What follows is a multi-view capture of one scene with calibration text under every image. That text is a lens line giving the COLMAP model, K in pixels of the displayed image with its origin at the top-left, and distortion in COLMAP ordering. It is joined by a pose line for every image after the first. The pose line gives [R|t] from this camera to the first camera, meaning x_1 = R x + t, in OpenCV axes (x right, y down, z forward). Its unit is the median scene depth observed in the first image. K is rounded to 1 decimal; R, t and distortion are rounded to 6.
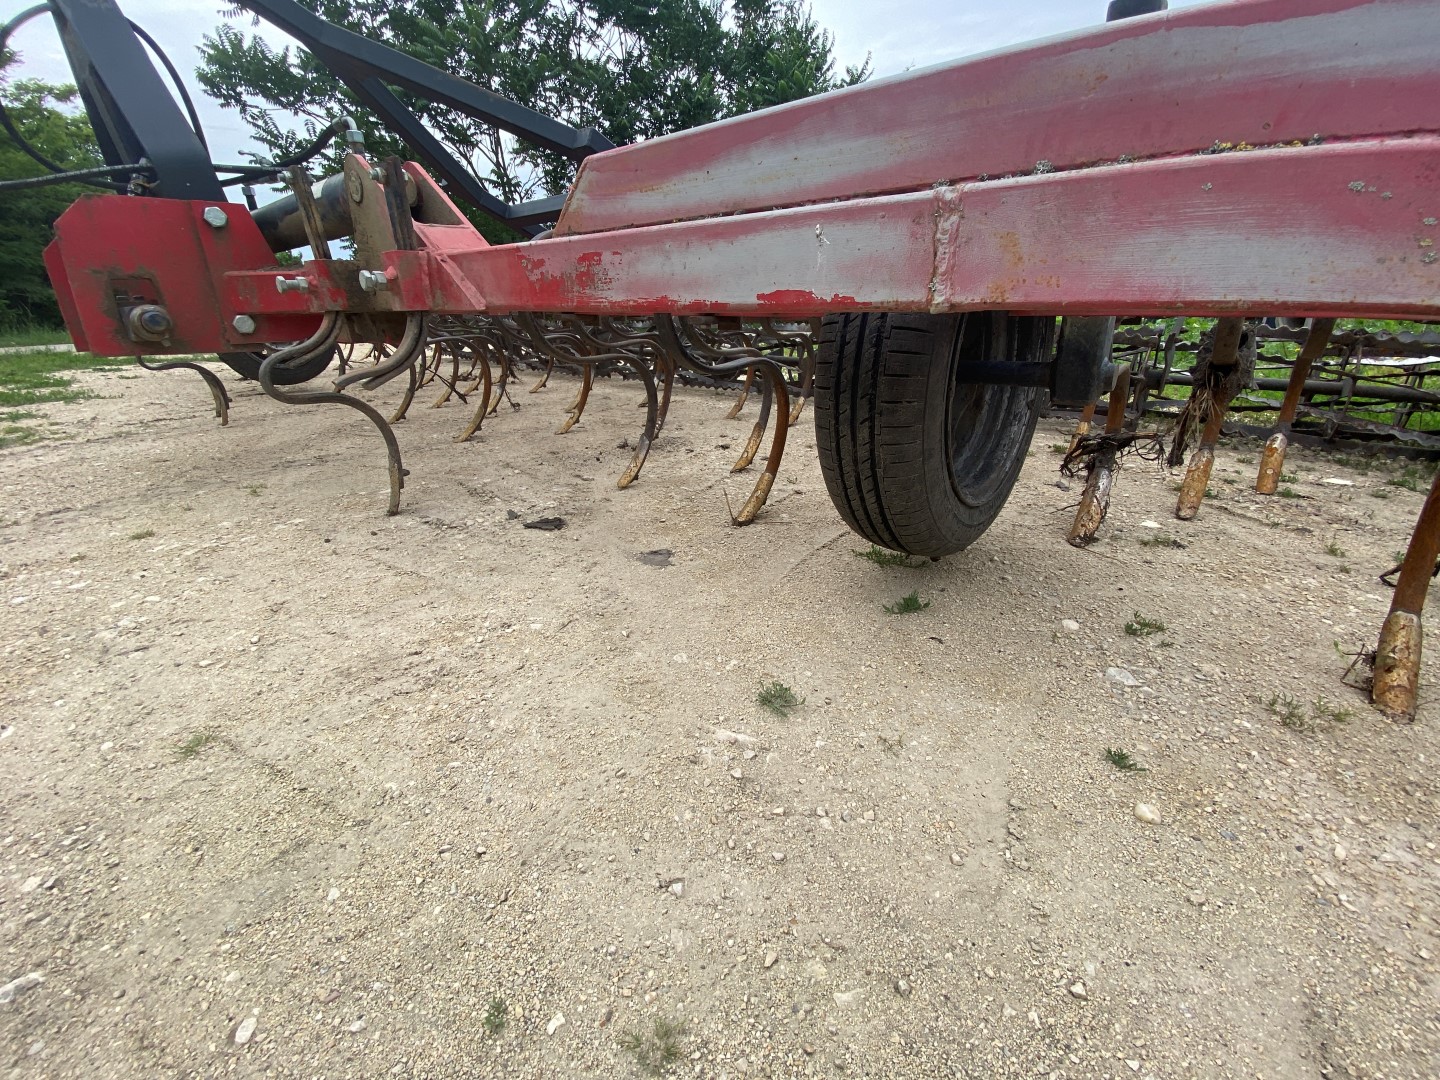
lens RADIAL K [[581.2, 0, 715.3], [0, 581.2, 539.9], [0, 0, 1]] dist [0.015517, -0.017866]
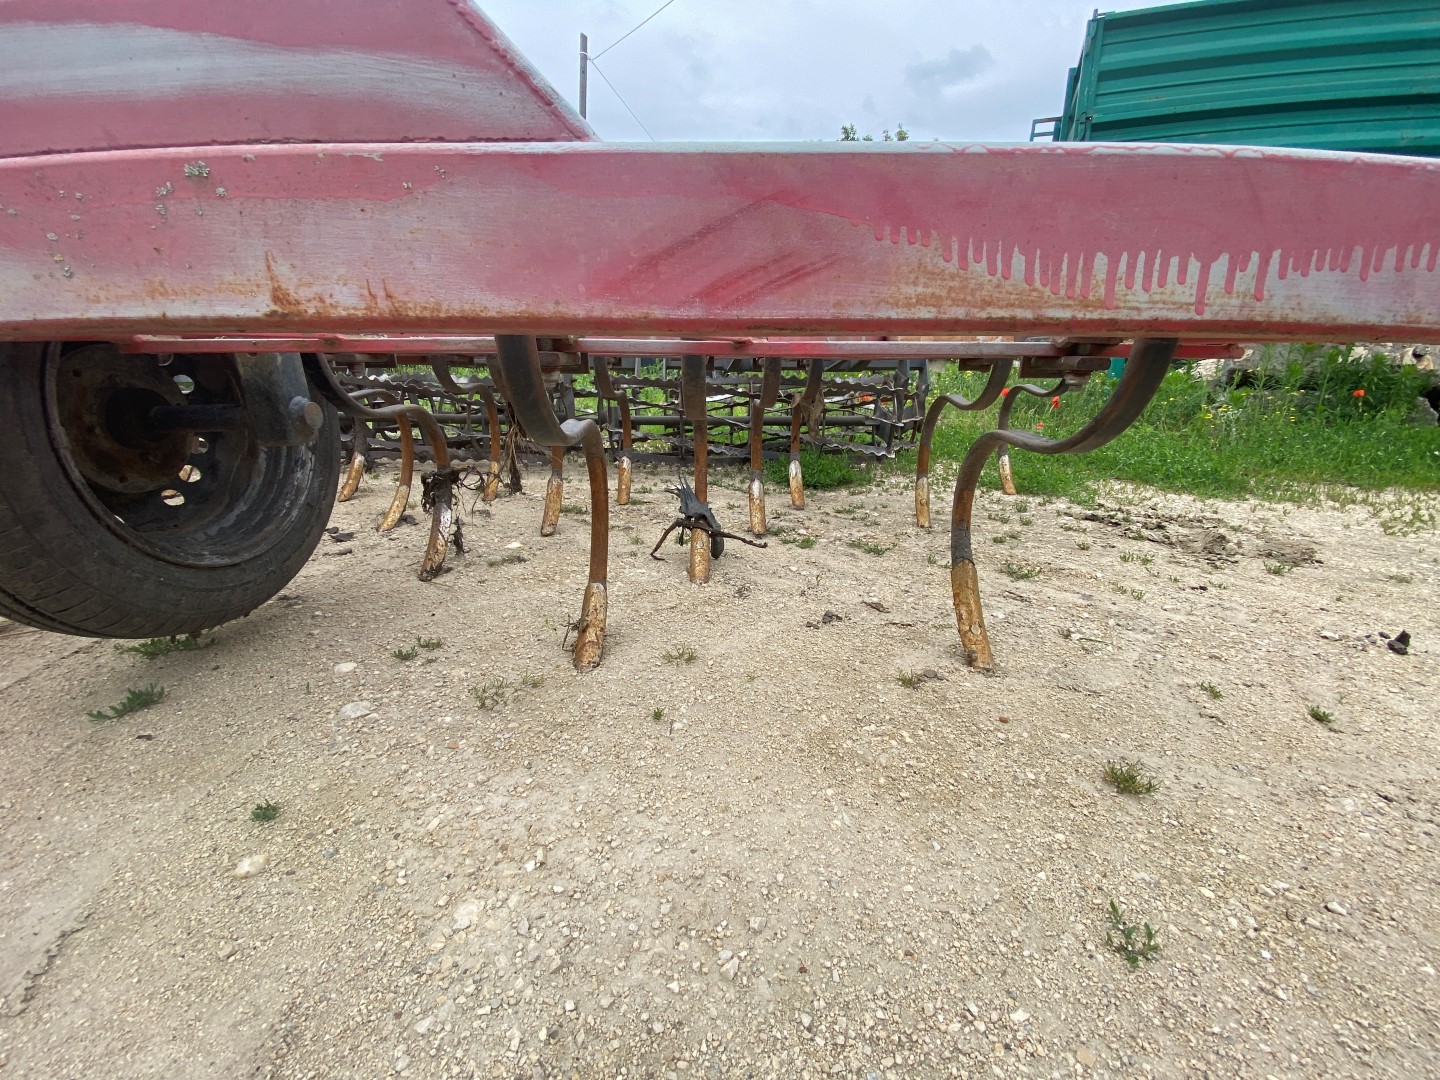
lens RADIAL K [[573.0, 0, 720.0], [0, 573.0, 540.0], [0, 0, 1]] dist [0.017971, -0.017773]
pose [[0.763063, -0.172995, 0.622742, 0.443536], [0.224848, 0.974382, -0.004834, 0.070795], [-0.605952, 0.143711, 0.782412, -0.130370]]
